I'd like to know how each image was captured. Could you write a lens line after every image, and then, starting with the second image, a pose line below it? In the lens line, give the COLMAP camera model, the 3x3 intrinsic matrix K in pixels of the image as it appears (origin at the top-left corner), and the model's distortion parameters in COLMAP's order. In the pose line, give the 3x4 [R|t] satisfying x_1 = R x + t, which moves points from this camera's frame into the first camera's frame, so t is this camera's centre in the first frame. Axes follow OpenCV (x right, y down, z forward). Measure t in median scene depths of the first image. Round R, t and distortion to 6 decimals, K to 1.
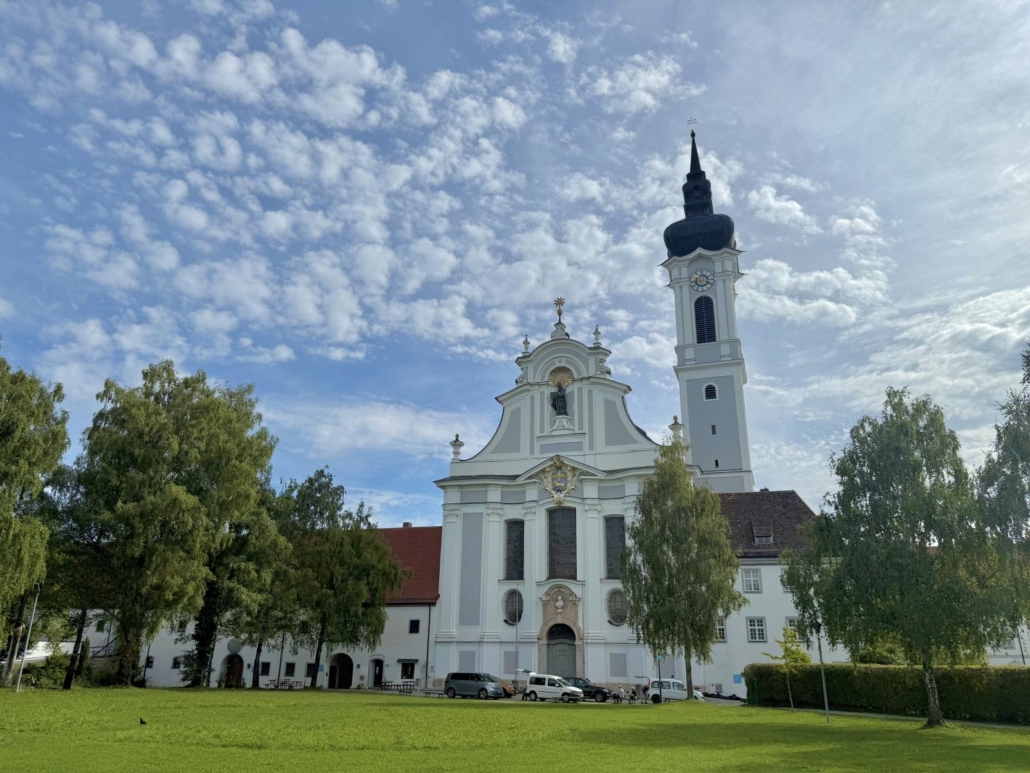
lens RADIAL K [[724.2, 0, 515.0], [0, 724.2, 386.5], [0, 0, 1]] dist [0.089139, -0.000396]
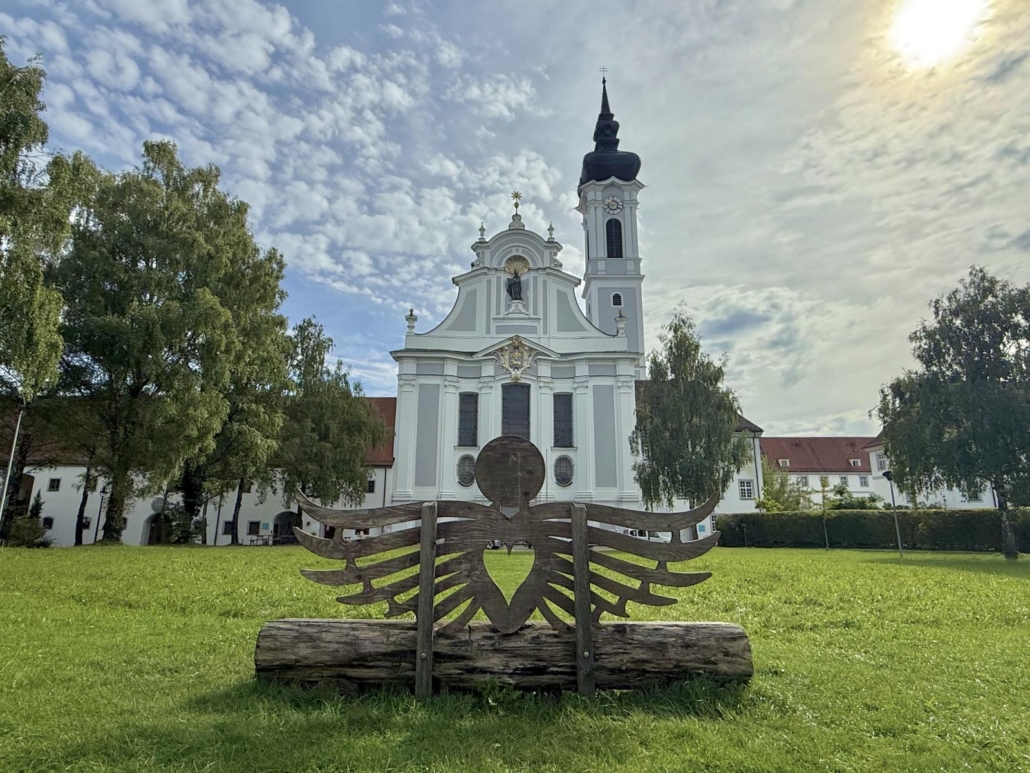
lens RADIAL K [[555.6, 0, 515.0], [0, 555.6, 386.5], [0, 0, 1]] dist [0.002796, 0.000406]
pose [[0.945265, 0.063621, 0.320041, -0.195909], [-0.101346, 0.989544, 0.102620, 0.082613], [-0.310166, -0.129438, 0.941830, 0.210079]]
